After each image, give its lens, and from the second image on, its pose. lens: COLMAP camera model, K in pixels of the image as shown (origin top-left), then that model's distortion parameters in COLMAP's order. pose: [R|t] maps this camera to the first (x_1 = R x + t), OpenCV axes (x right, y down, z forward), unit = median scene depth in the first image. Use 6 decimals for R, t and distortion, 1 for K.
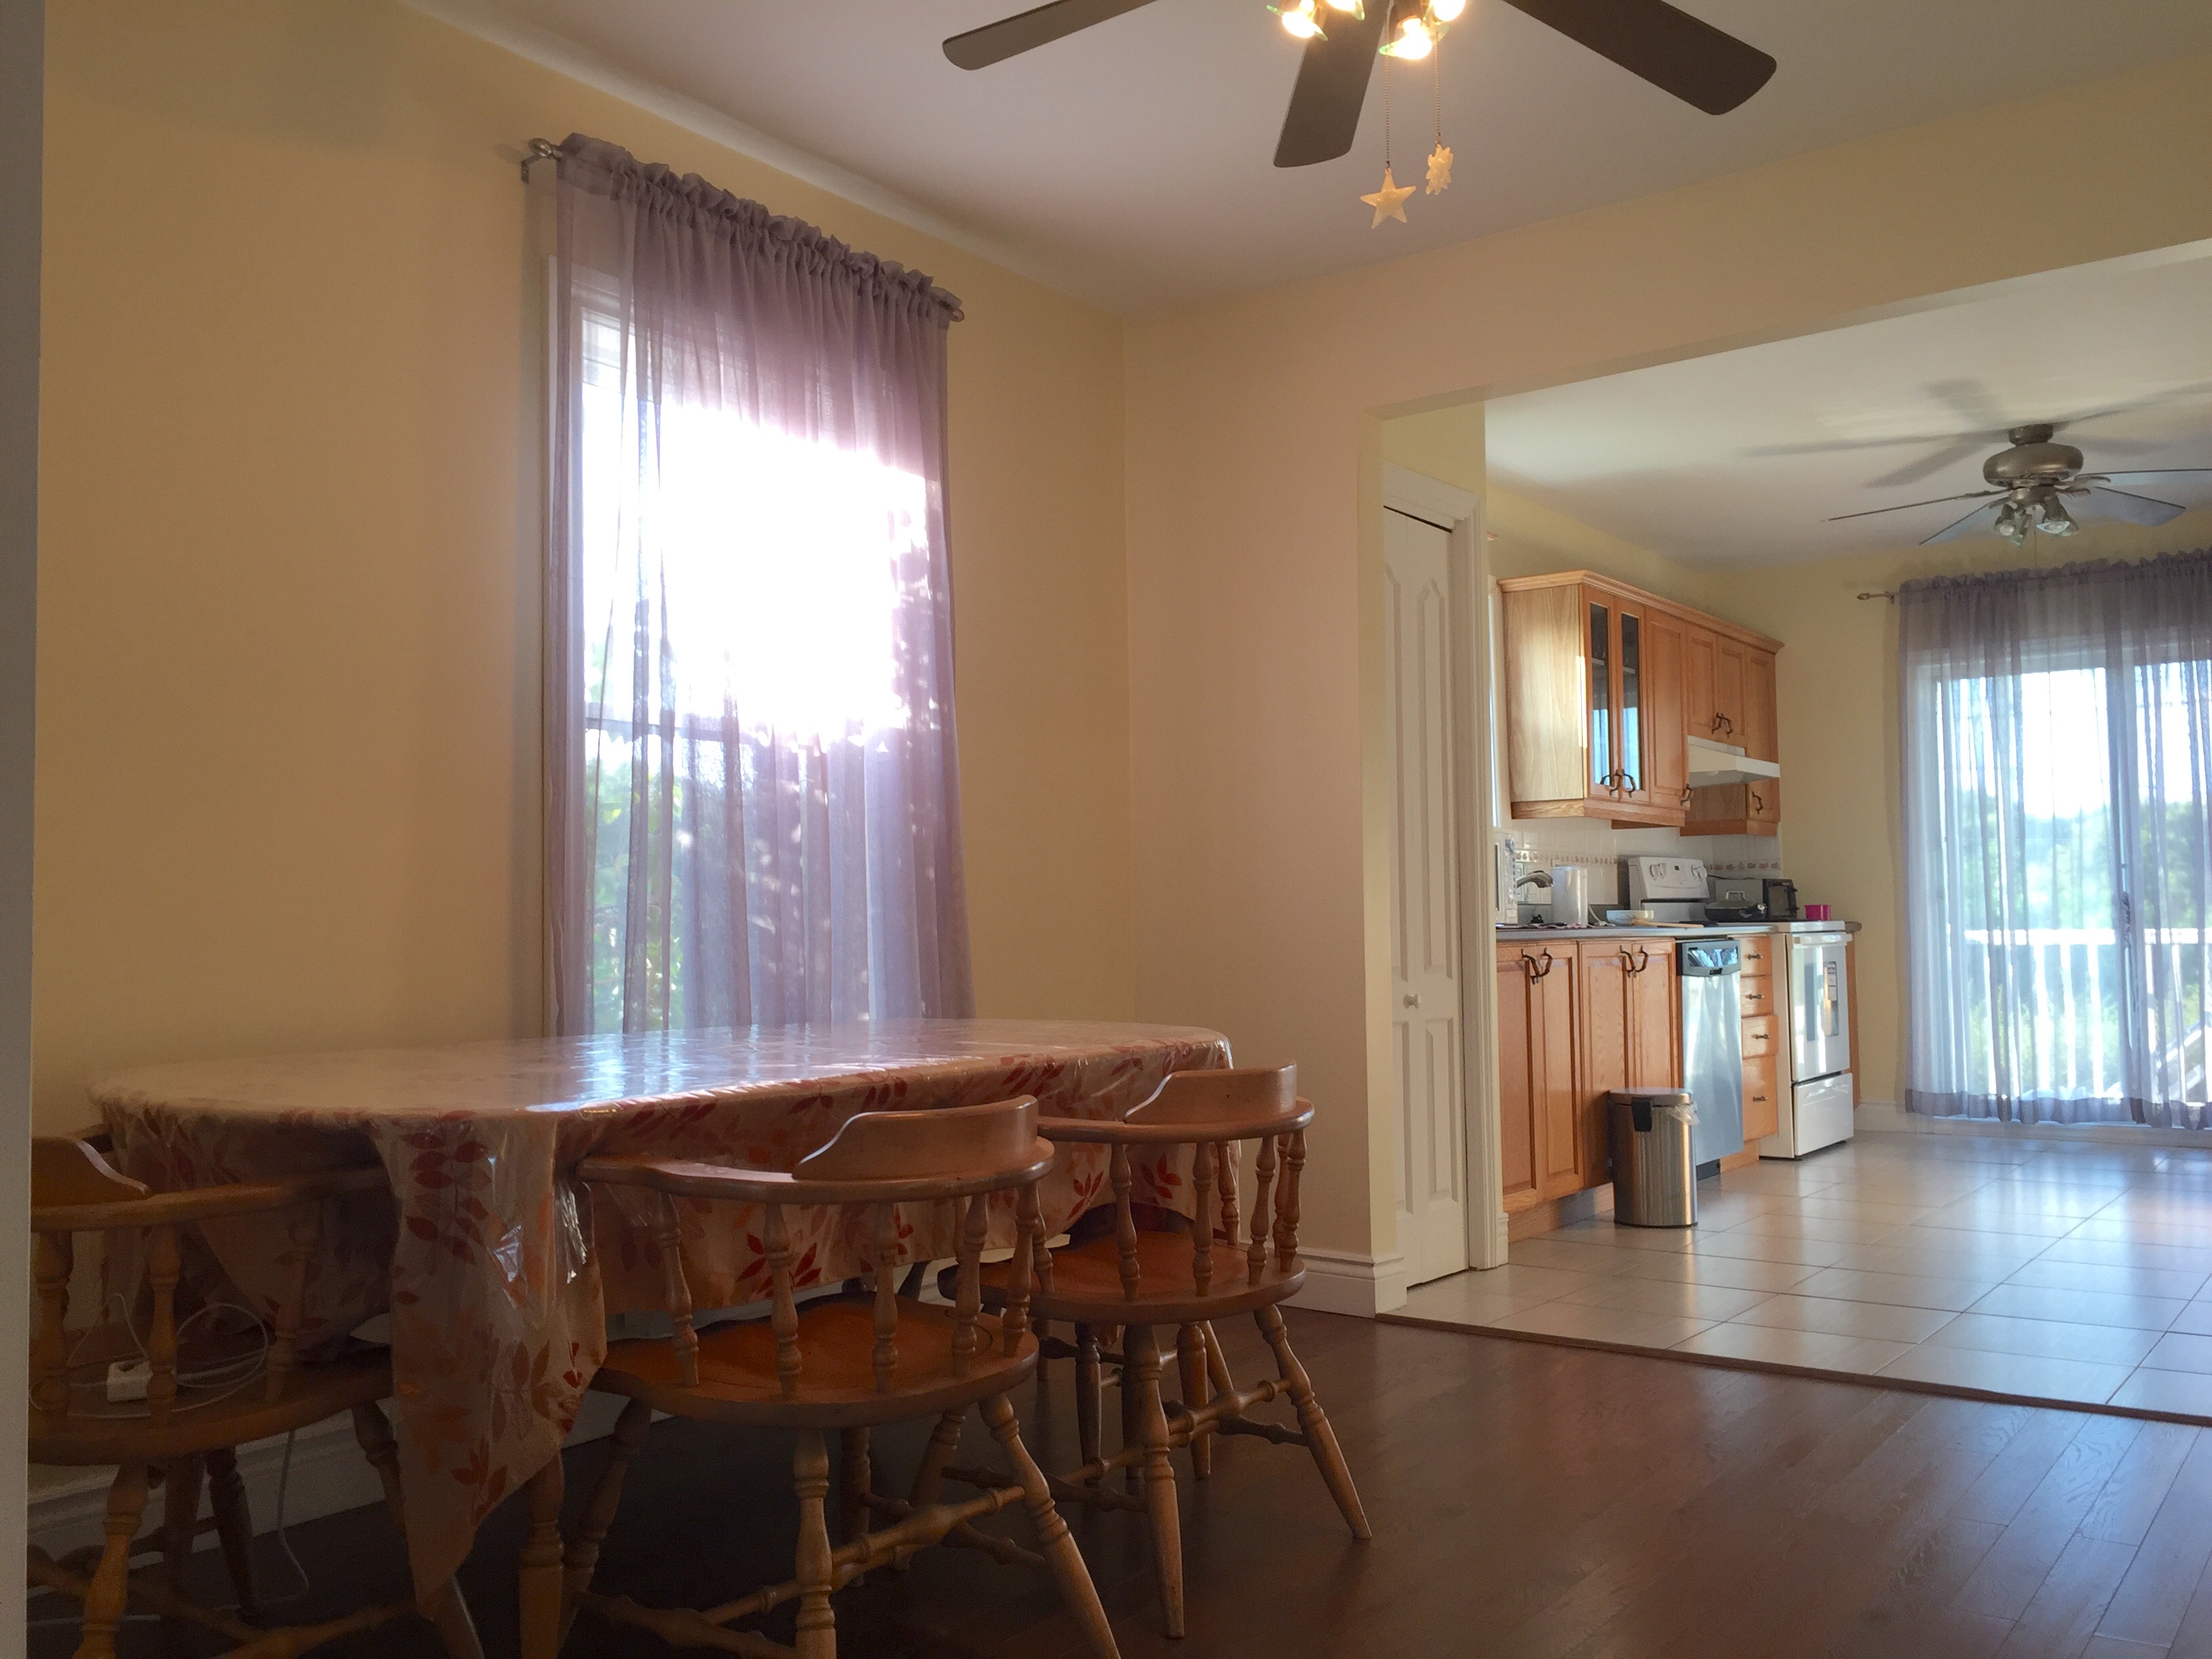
lens RADIAL K [[1869.5, 0, 1101.8], [0, 1869.5, 855.1], [0, 0, 1]] dist [0.096396, -0.194938]
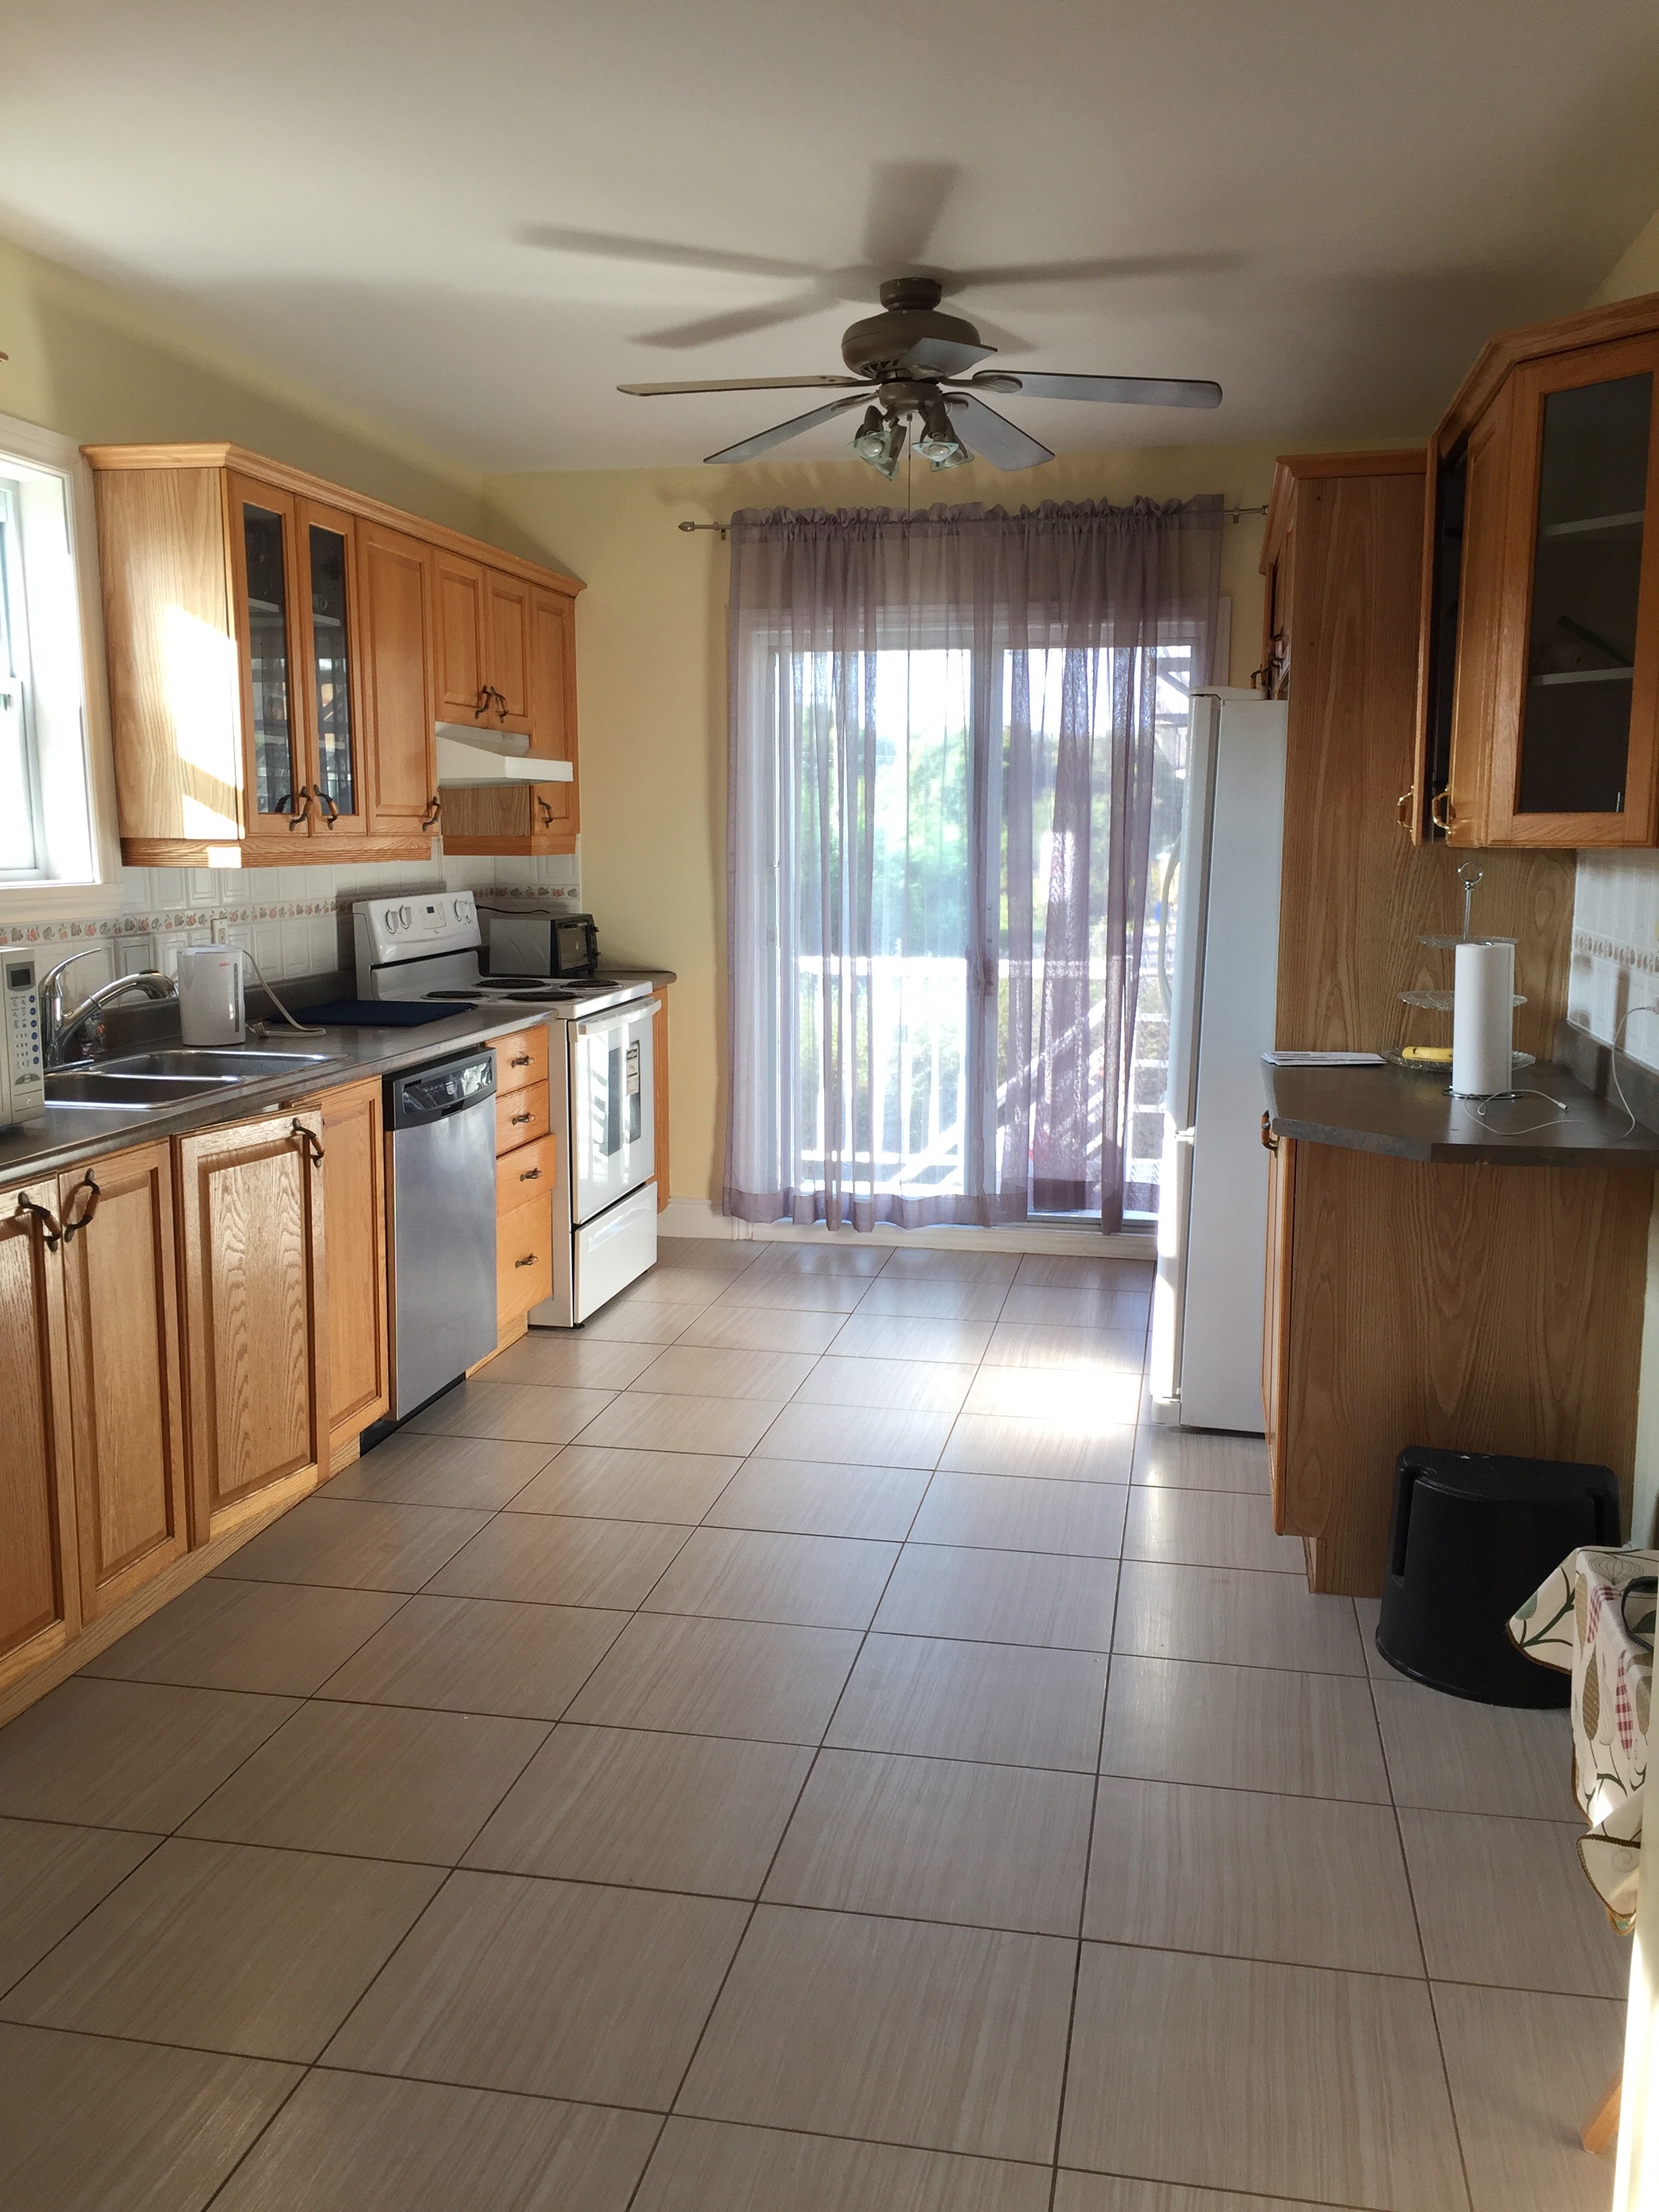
lens RADIAL K [[1869.5, 0, 829.5], [0, 1869.5, 1106.0], [0, 0, 1]] dist [0.096396, -0.194938]
pose [[0.905245, -0.046718, 0.422313, 0.143349], [-0.032596, 0.983372, 0.178655, -0.051492], [-0.423637, -0.175492, 0.888670, 0.308227]]
